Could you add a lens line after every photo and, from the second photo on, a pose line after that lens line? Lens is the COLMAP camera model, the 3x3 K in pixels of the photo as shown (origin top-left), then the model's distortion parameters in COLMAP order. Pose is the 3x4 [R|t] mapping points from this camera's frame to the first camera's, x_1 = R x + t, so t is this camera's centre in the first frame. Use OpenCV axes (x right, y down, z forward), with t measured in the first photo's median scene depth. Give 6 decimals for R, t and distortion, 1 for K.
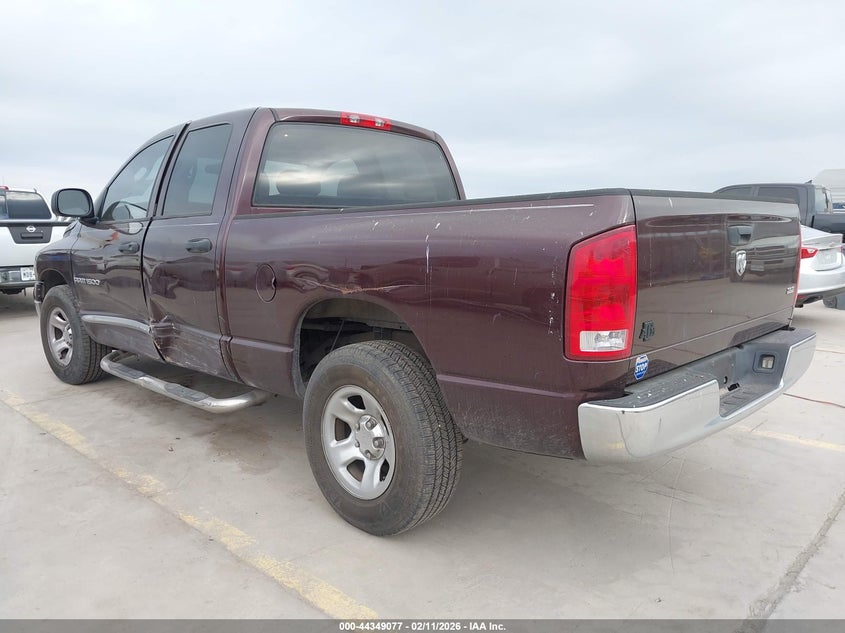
lens RADIAL K [[680.8, 0, 422.5], [0, 680.8, 316.5], [0, 0, 1]] dist [-0.002005, -0.000394]
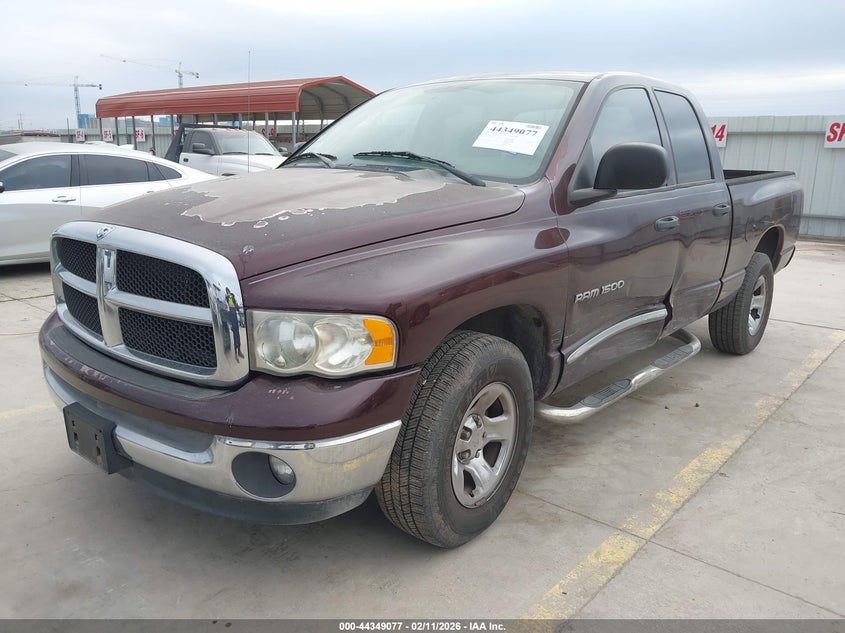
lens RADIAL K [[680.8, 0, 422.5], [0, 680.8, 316.5], [0, 0, 1]] dist [-0.002005, -0.000394]
pose [[-0.069249, -0.233469, 0.969895, -1.391243], [0.122686, 0.962856, 0.240535, -0.253516], [-0.990027, 0.135650, -0.038033, 1.508114]]
